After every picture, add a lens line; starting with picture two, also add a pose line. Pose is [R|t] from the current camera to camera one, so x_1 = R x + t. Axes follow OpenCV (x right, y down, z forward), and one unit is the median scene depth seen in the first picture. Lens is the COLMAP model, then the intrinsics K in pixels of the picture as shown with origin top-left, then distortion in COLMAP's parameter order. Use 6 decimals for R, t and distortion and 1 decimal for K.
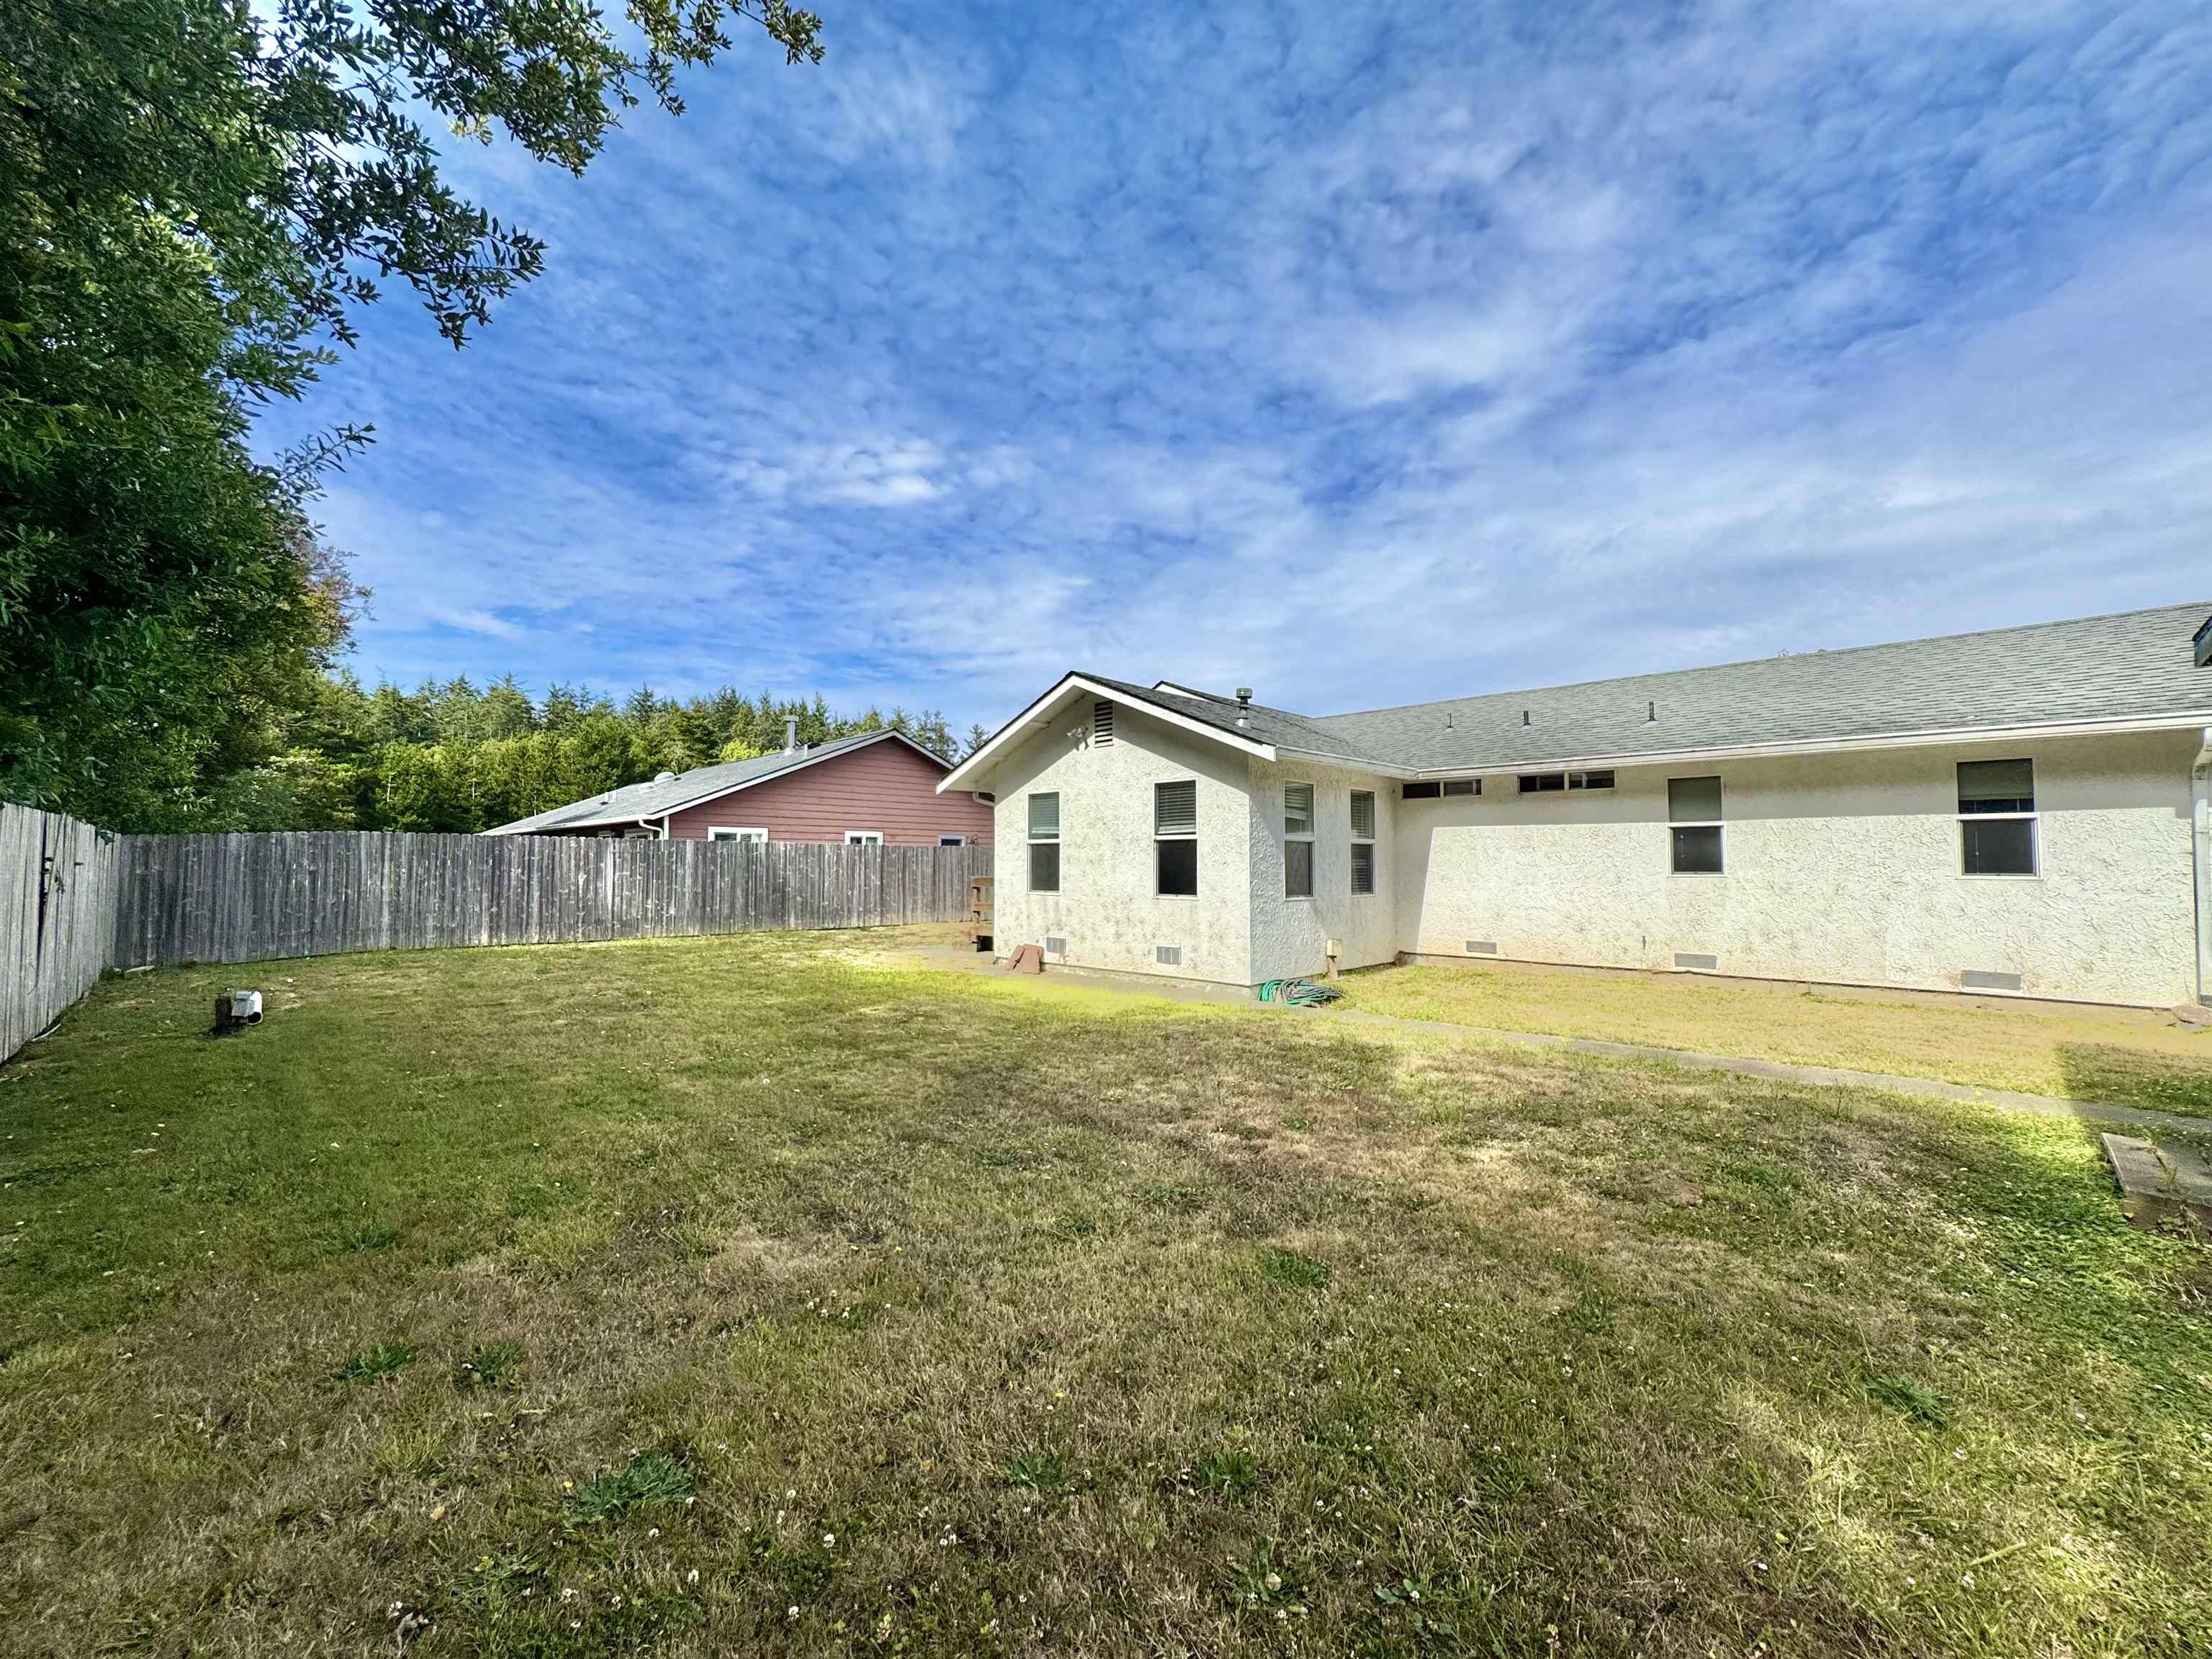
lens RADIAL K [[897.9, 0, 1100.4], [0, 897.9, 836.9], [0, 0, 1]] dist [0.004507, 0.000139]
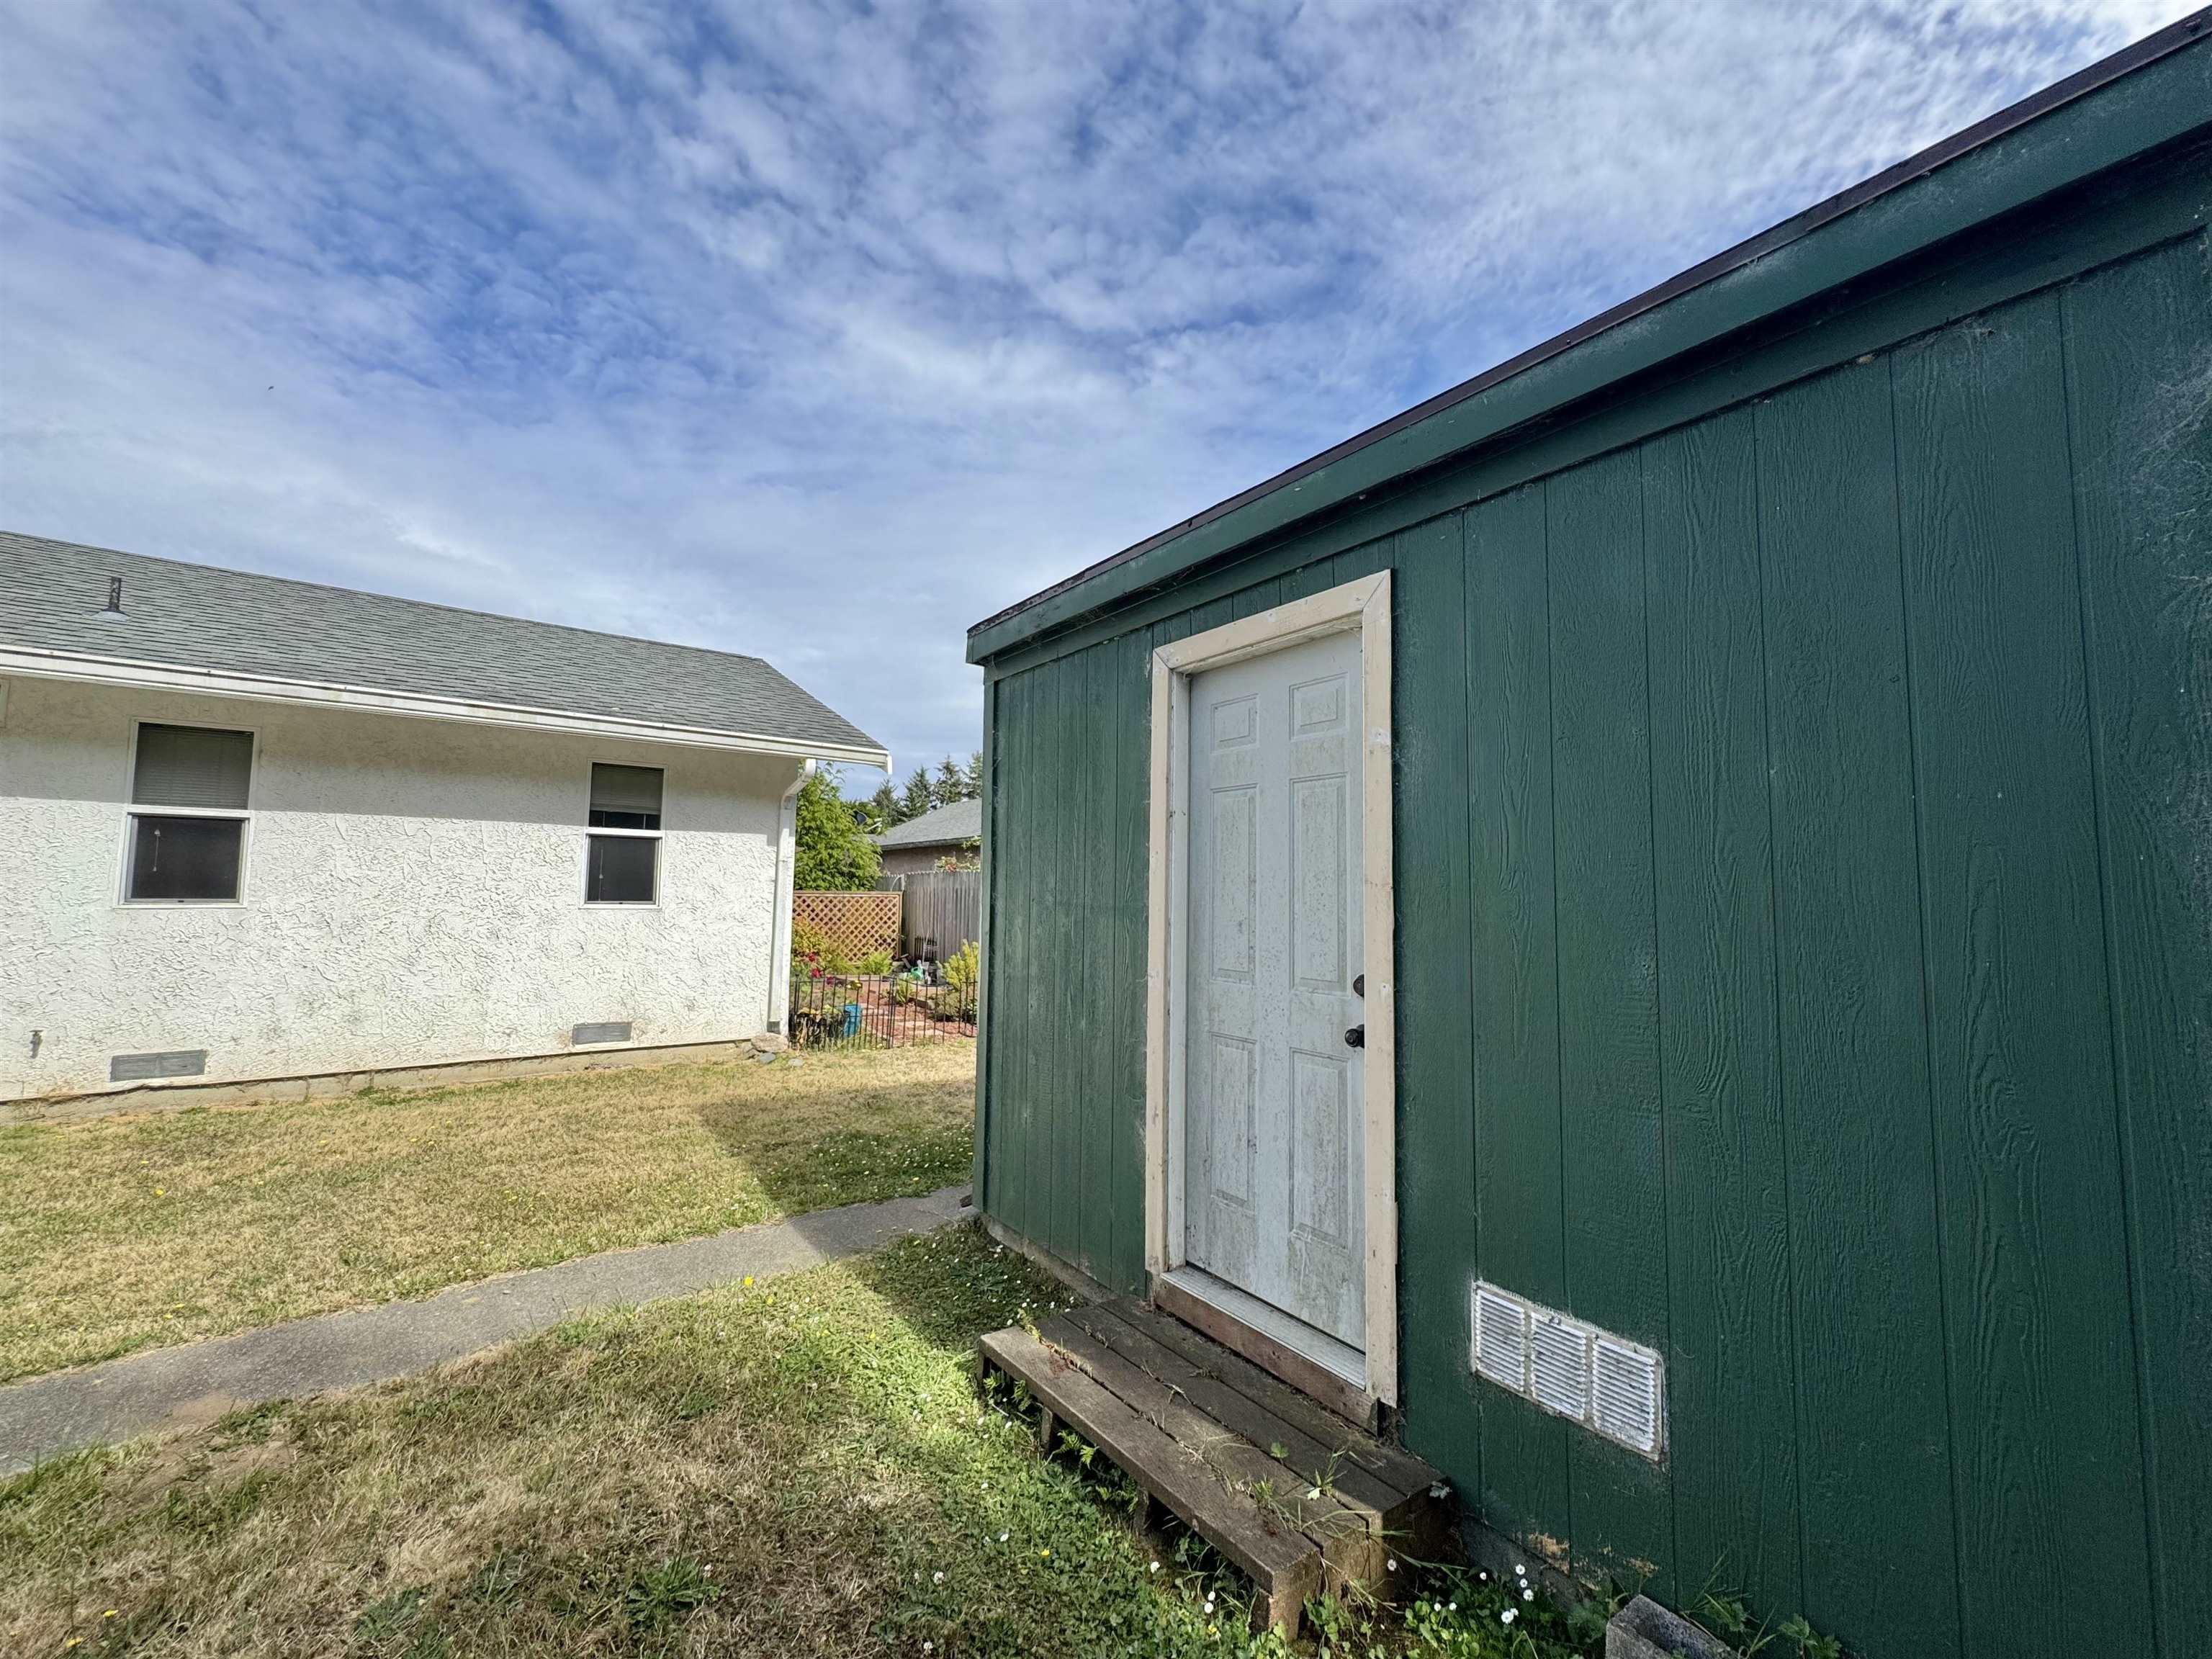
lens RADIAL K [[897.9, 0, 1118.4], [0, 897.9, 820.4], [0, 0, 1]] dist [0.004507, 0.000139]
pose [[0.150357, 0.083697, 0.985083, 0.219038], [-0.043225, 0.996014, -0.078028, 0.010081], [-0.987686, -0.030849, 0.153375, 0.381983]]
